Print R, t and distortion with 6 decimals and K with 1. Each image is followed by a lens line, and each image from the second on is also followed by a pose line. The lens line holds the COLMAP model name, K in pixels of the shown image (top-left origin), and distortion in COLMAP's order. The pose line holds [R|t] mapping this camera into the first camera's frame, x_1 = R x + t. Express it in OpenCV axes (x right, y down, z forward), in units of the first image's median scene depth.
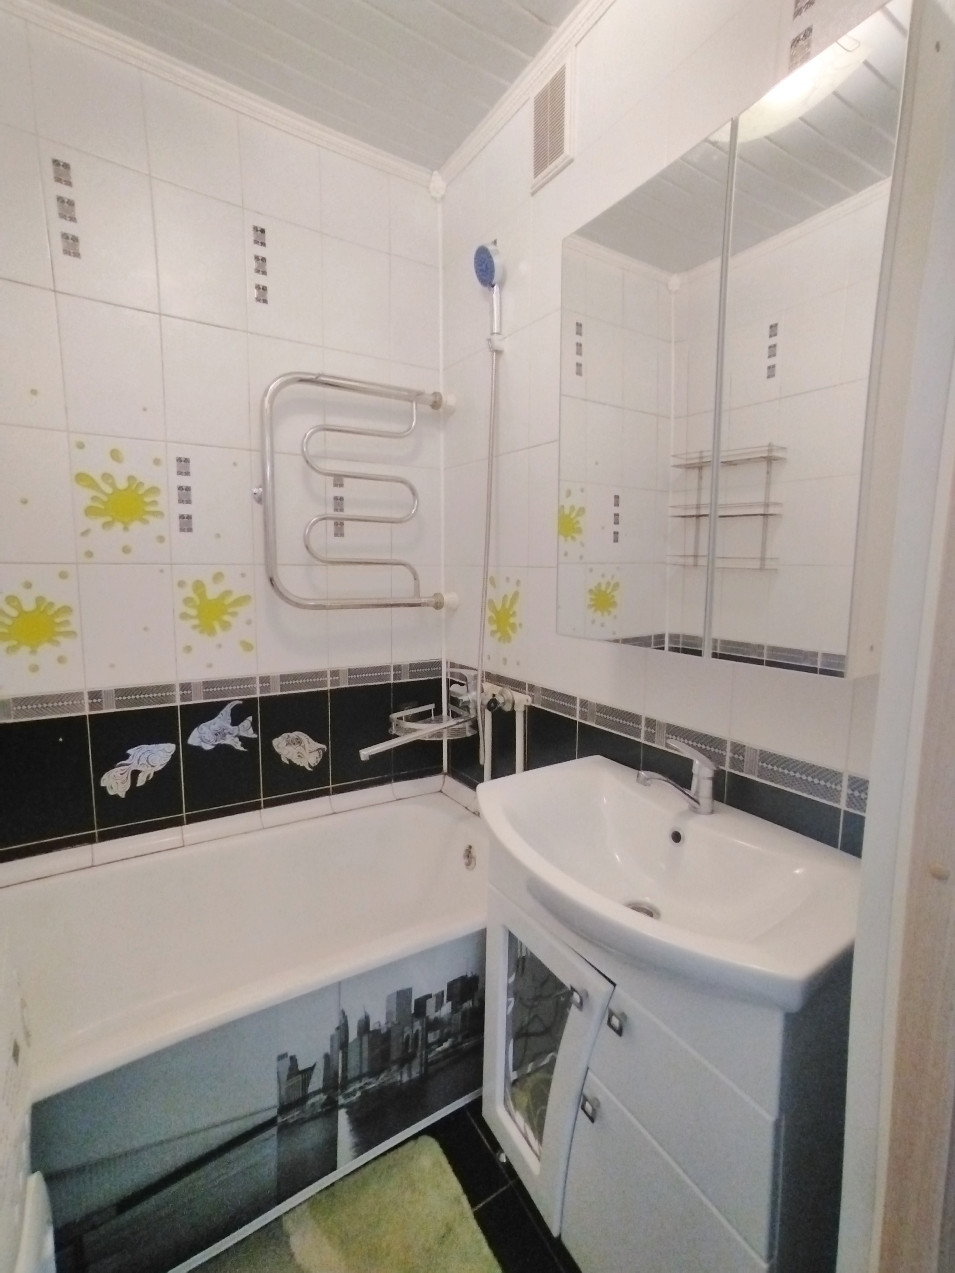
lens RADIAL K [[584.2, 0, 484.2], [0, 584.2, 631.3], [0, 0, 1]] dist [-0.052009, 0.042946]
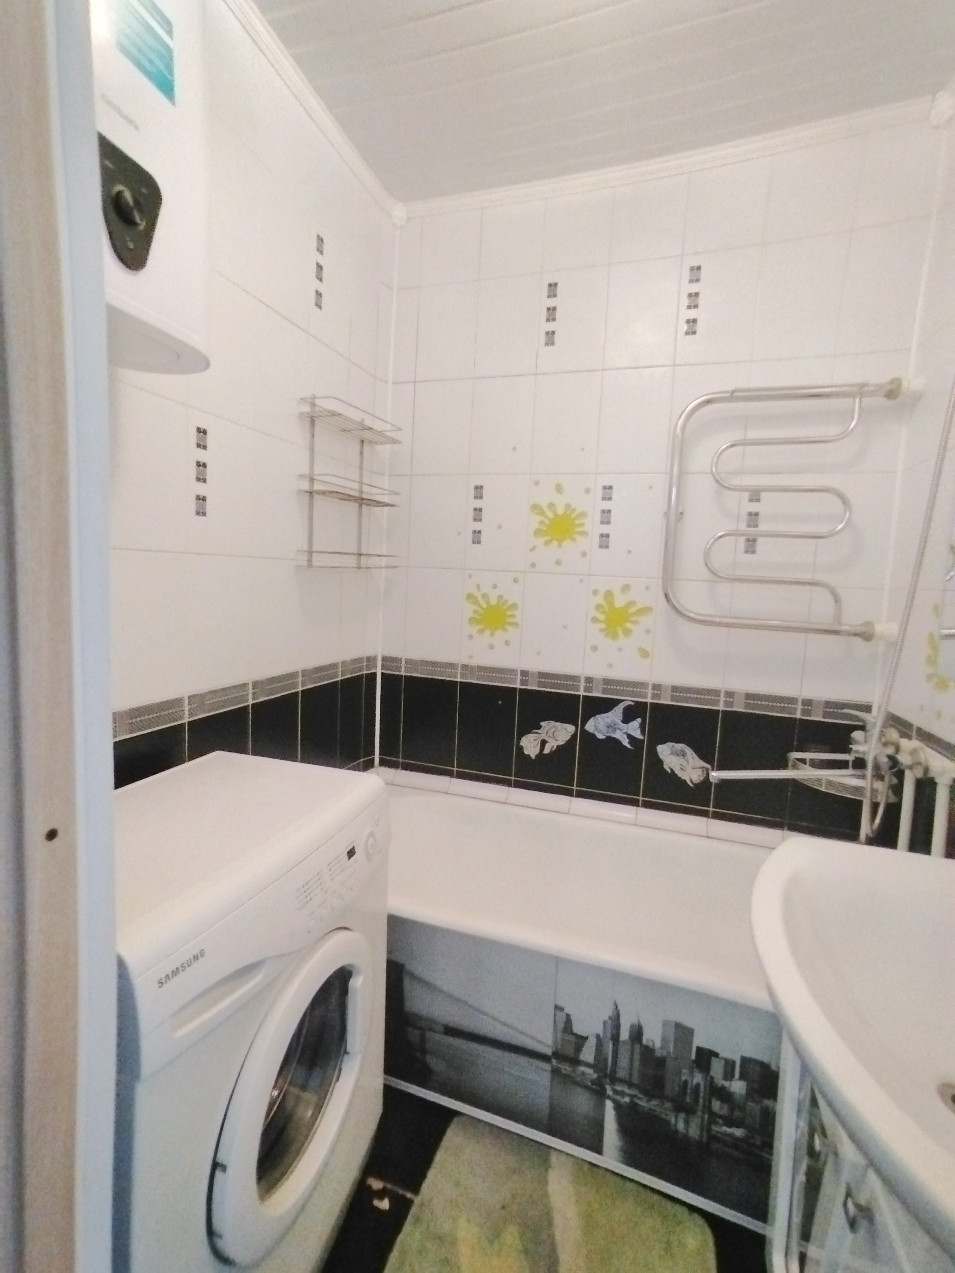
lens RADIAL K [[584.2, 0, 477.1], [0, 584.2, 632.1], [0, 0, 1]] dist [-0.052009, 0.042946]
pose [[0.632495, 0.093427, -0.768910, 0.241797], [-0.130281, 0.991388, 0.013292, 0.013624], [0.763530, 0.091767, 0.639219, 0.065933]]
